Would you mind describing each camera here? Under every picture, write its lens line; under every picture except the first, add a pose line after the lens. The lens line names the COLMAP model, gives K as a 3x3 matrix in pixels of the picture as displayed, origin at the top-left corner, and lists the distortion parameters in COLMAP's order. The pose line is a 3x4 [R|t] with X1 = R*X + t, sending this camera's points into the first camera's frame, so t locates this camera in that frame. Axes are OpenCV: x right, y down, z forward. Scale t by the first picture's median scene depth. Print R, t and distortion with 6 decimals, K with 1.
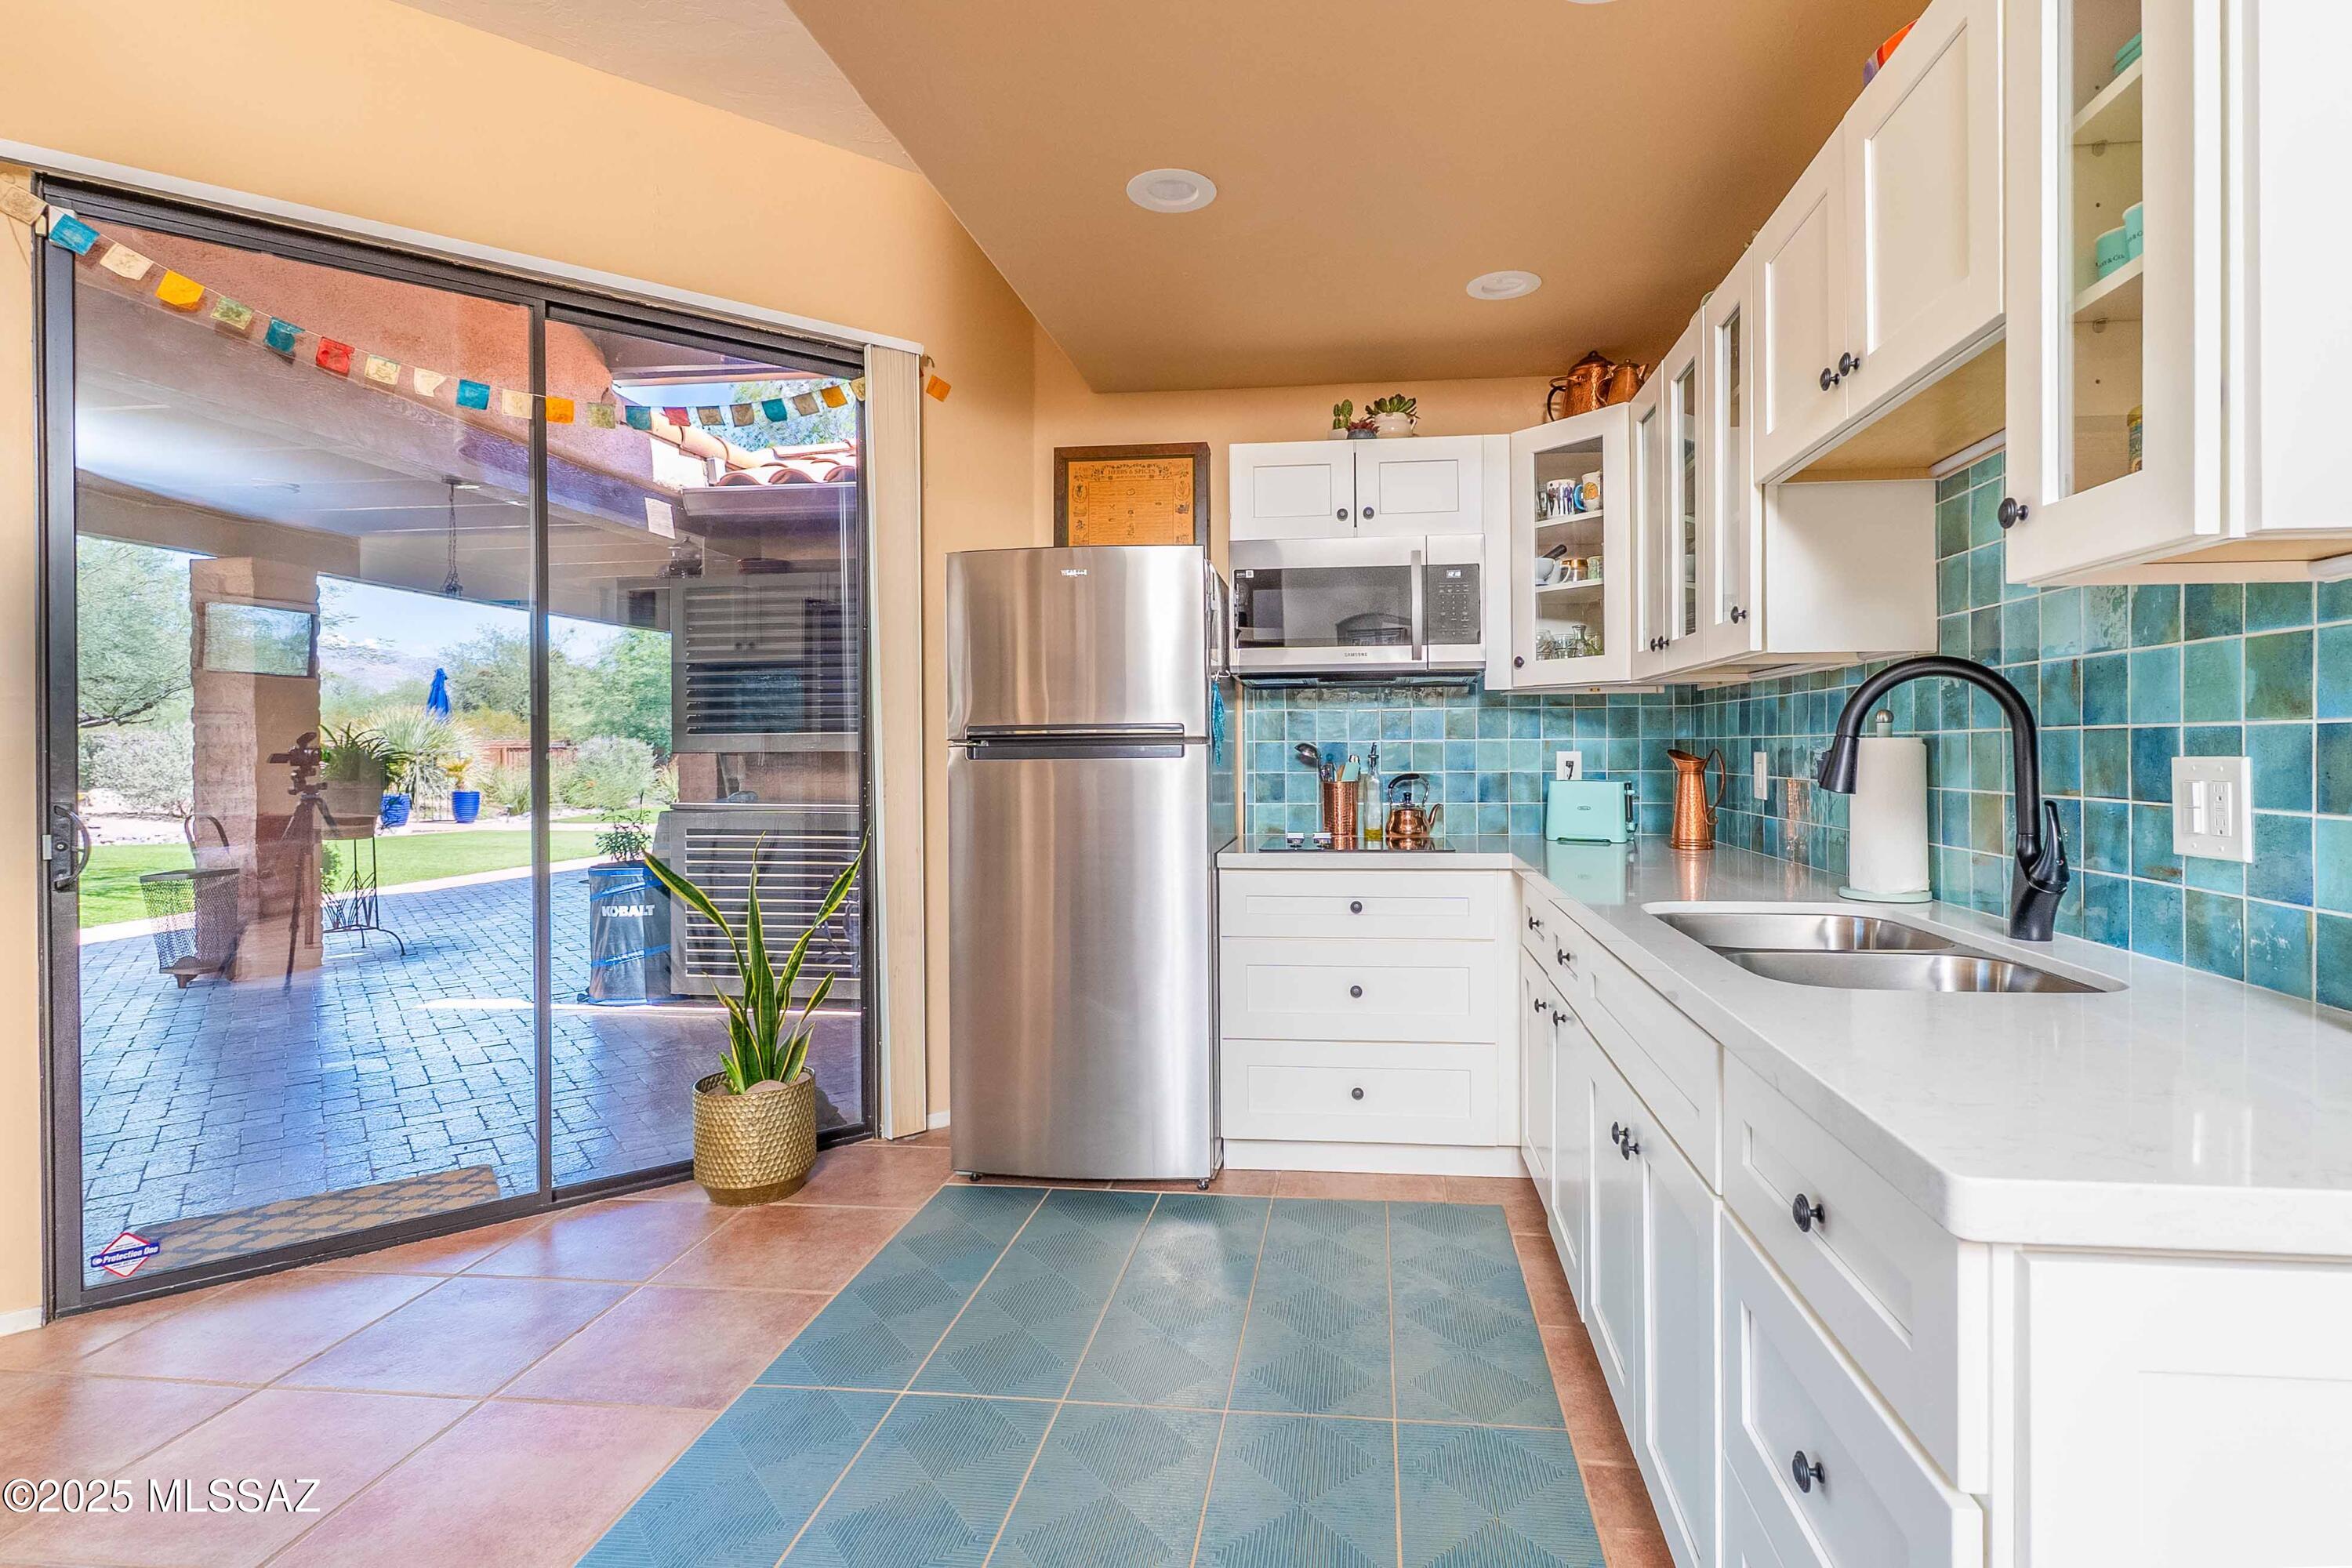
lens RADIAL K [[1137.2, 0, 1211.6], [0, 1137.2, 763.5], [0, 0, 1]] dist [-0.000162, 0.000140]
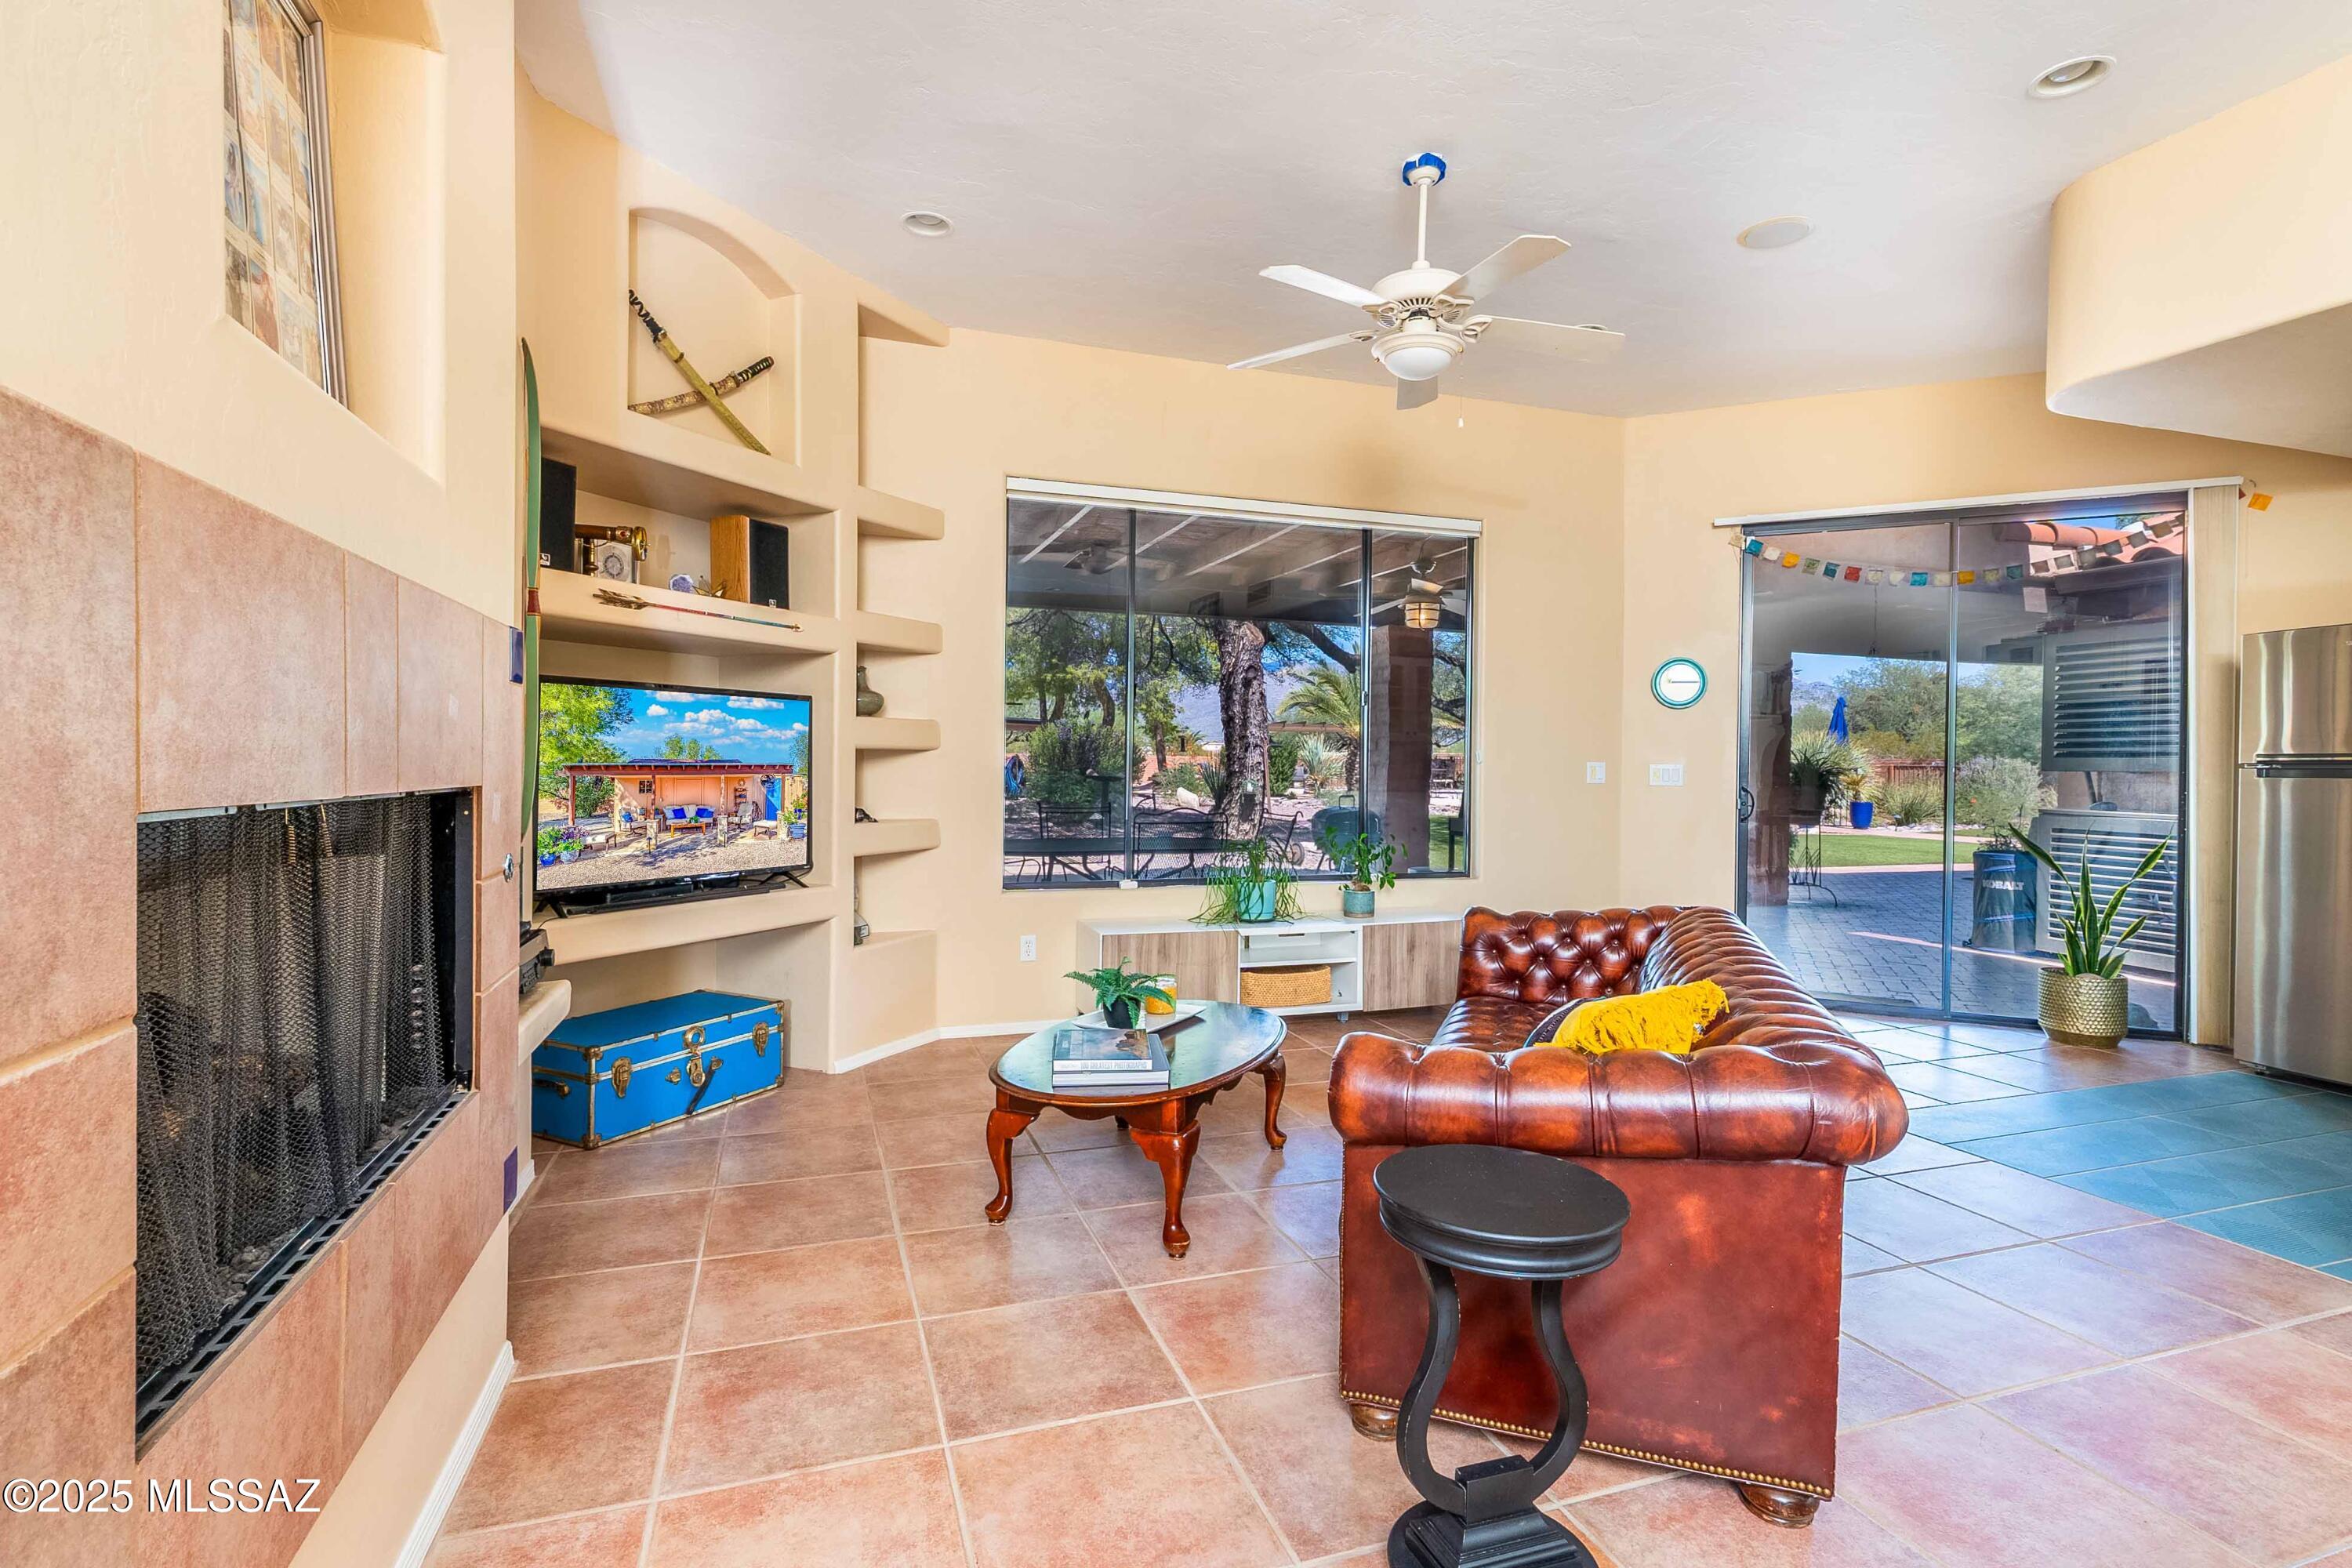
lens RADIAL K [[1137.2, 0, 1211.6], [0, 1137.2, 763.5], [0, 0, 1]] dist [-0.000162, 0.000140]
pose [[0.463298, 0.012071, -0.886120, 0.266048], [-0.026339, 0.999653, -0.000153, 0.007413], [0.885811, 0.023410, 0.463455, -0.499820]]
